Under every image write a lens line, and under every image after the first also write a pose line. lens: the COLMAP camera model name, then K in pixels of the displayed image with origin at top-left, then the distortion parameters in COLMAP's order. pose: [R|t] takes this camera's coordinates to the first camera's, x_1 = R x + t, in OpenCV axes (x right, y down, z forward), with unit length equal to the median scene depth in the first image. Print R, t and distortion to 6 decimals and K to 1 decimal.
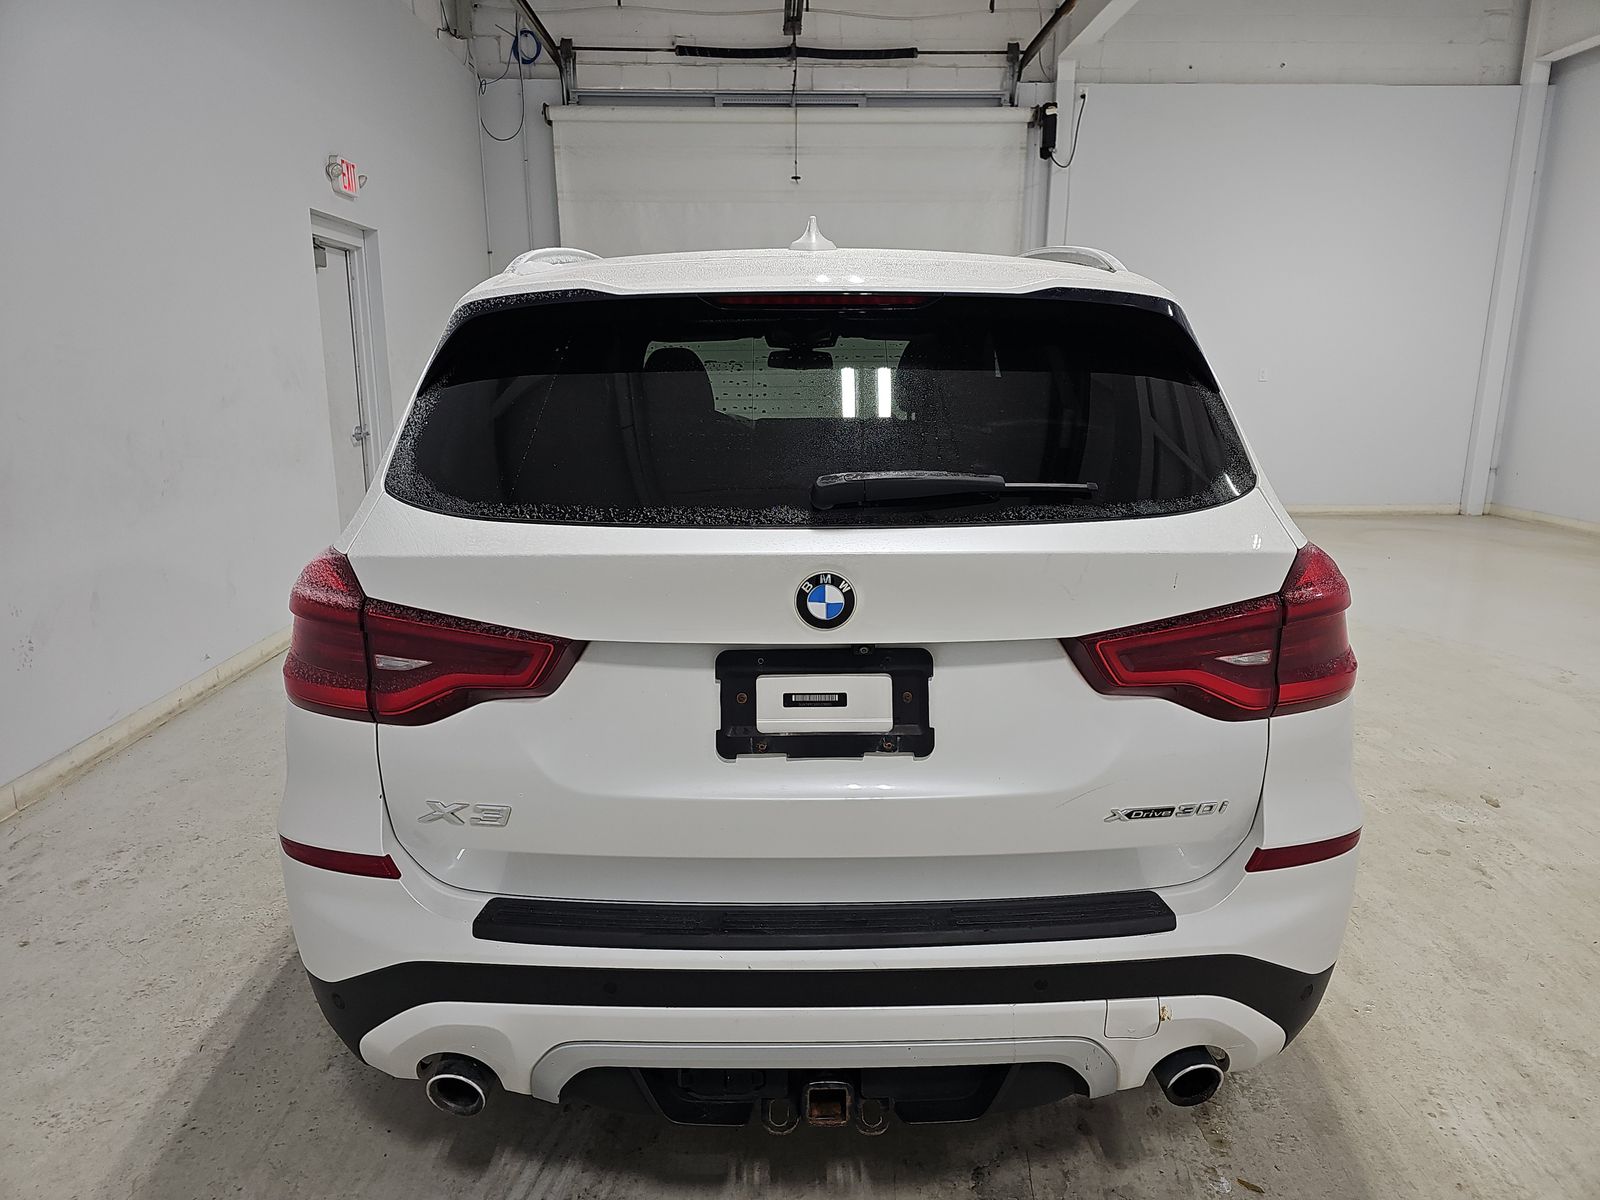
lens RADIAL K [[1059.0, 0, 789.3], [0, 1059.0, 603.1], [0, 0, 1]] dist [0.030428, -0.017117]
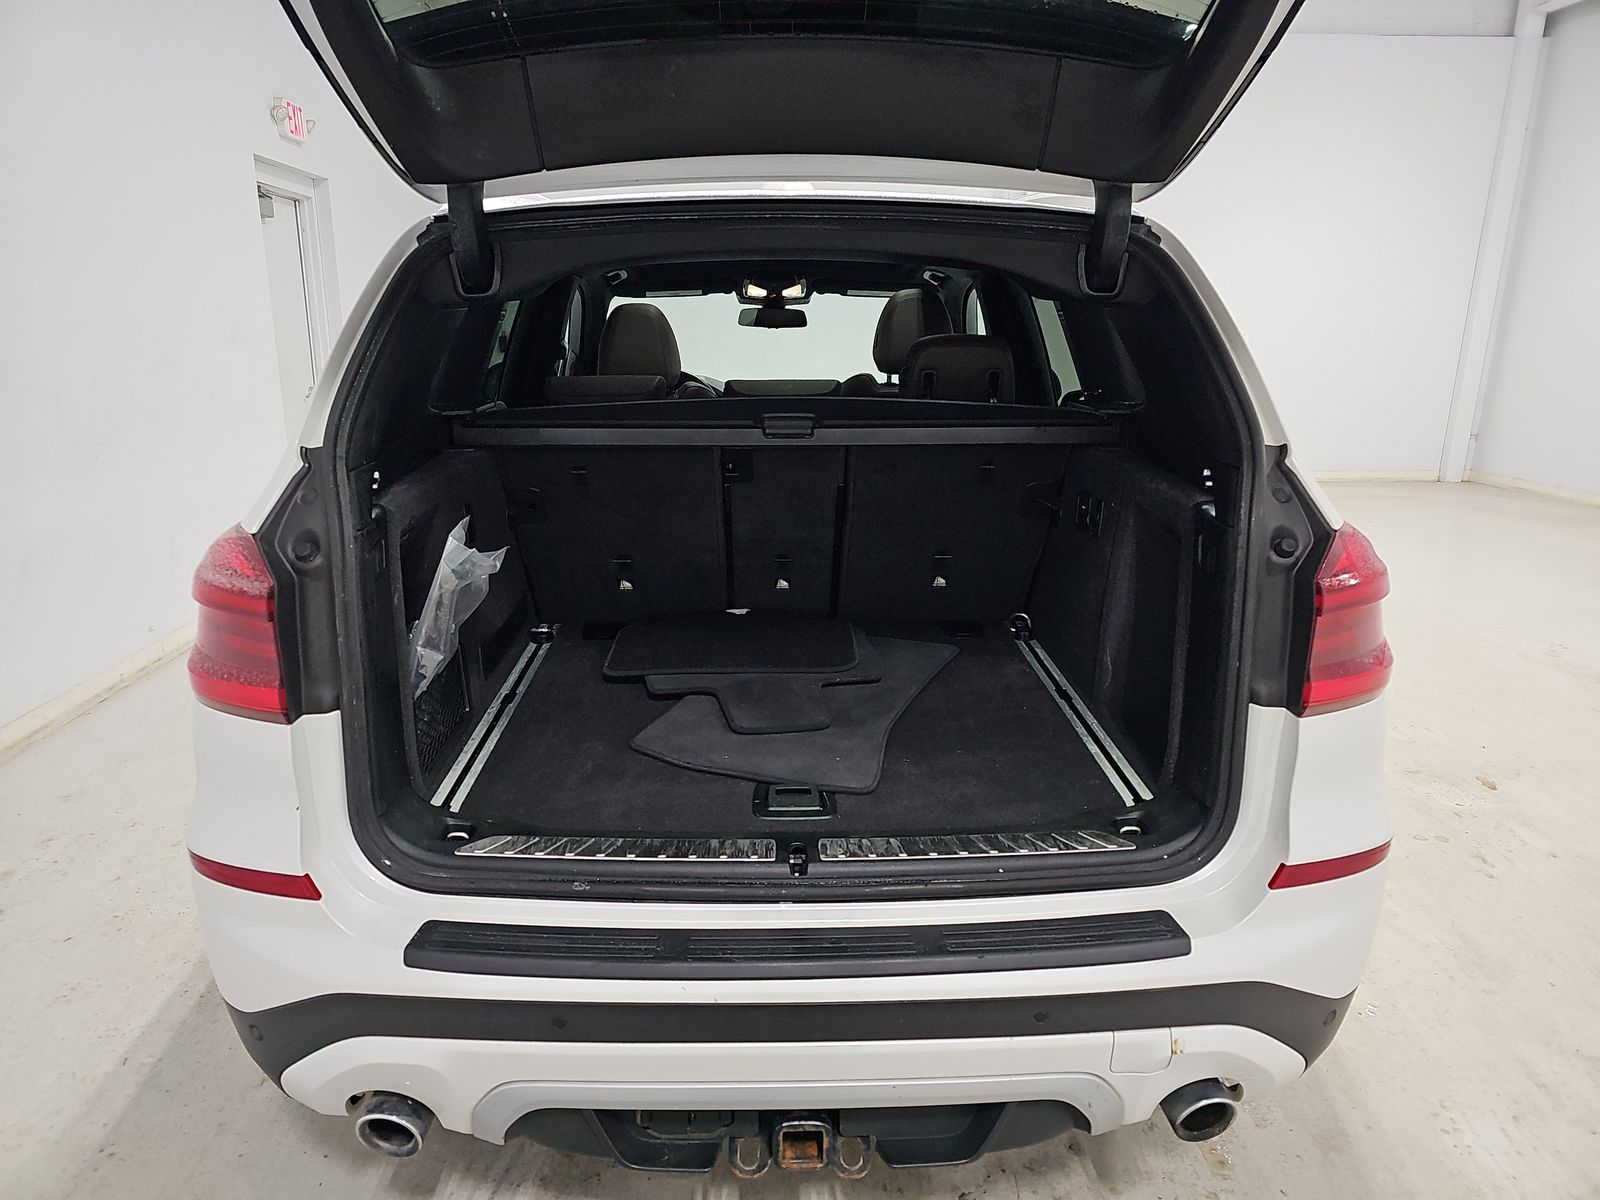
lens RADIAL K [[1059.0, 0, 772.1], [0, 1059.0, 610.9], [0, 0, 1]] dist [0.030428, -0.017117]
pose [[0.999930, 0.001855, 0.011648, -0.000921], [-0.002331, 0.999157, 0.040994, -0.015099], [-0.011562, -0.041019, 0.999091, 0.094344]]
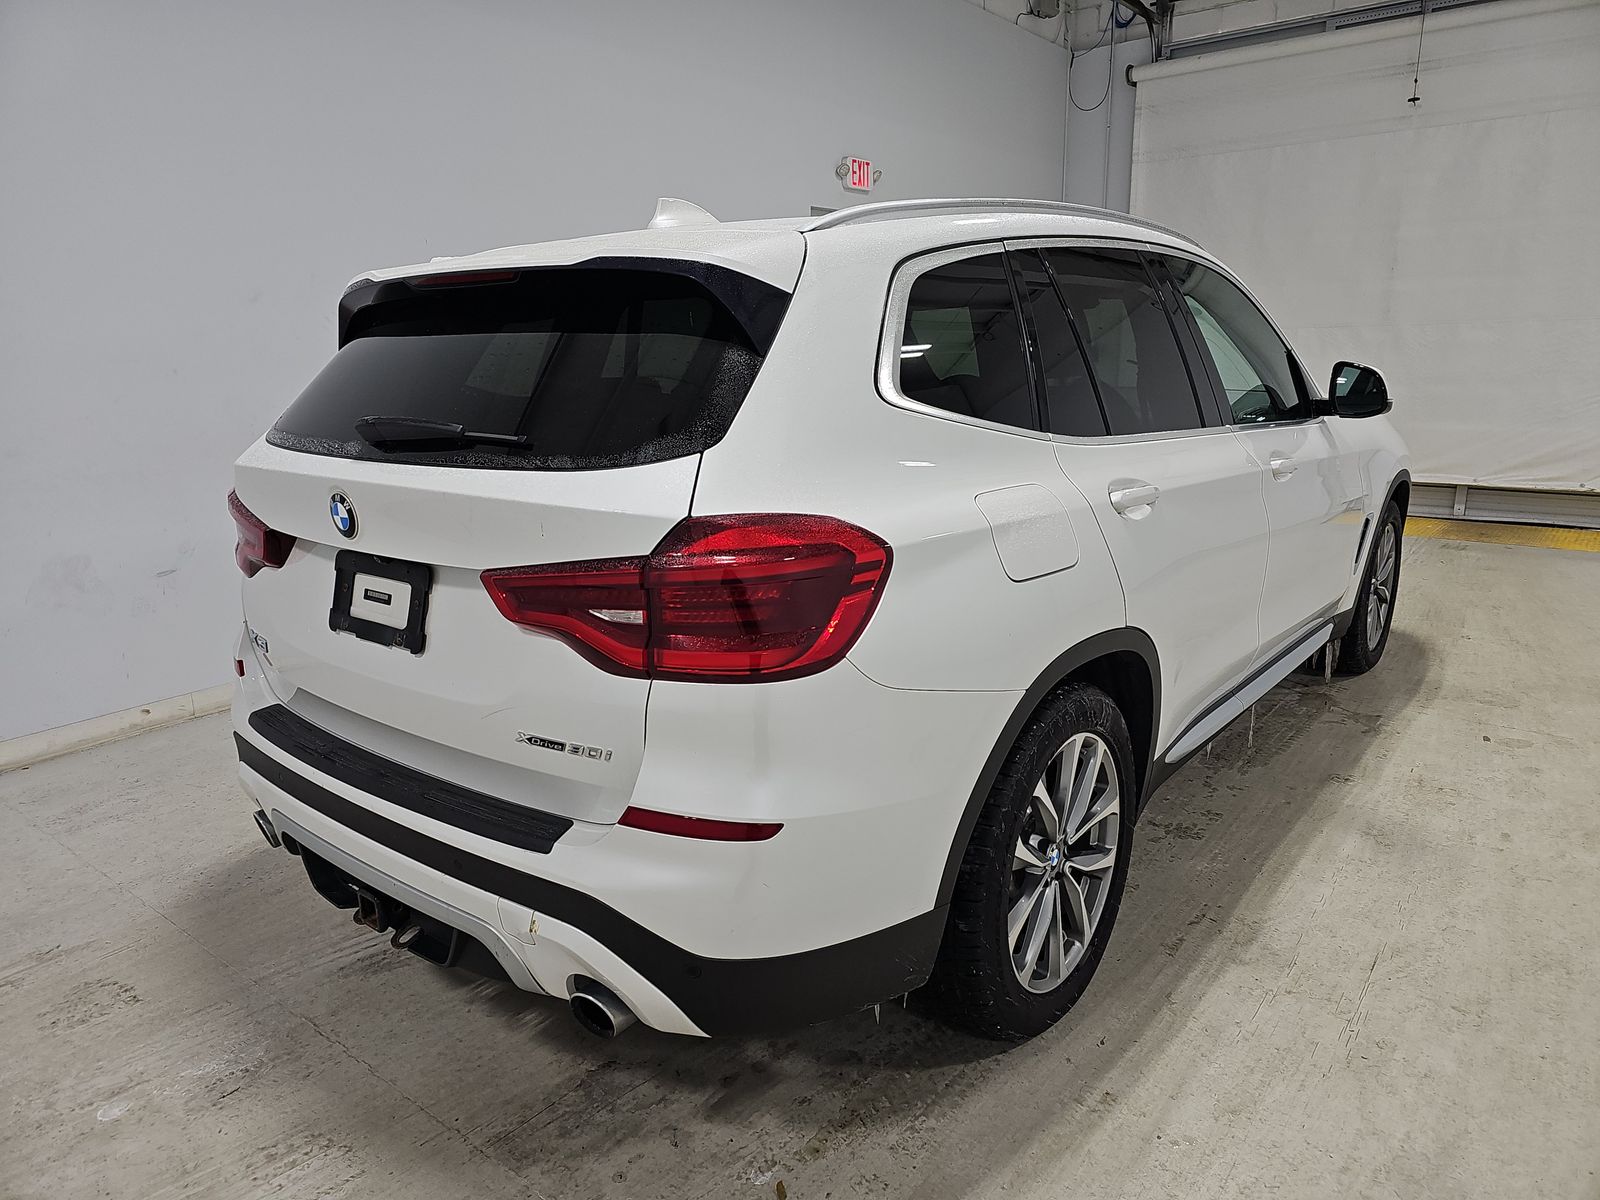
lens RADIAL K [[1059.0, 0, 789.8], [0, 1059.0, 603.9], [0, 0, 1]] dist [0.030428, -0.017117]
pose [[0.764496, 0.139848, -0.629277, 0.951844], [-0.124222, 0.989848, 0.069065, -0.039297], [0.632547, 0.025370, 0.774106, 0.252682]]
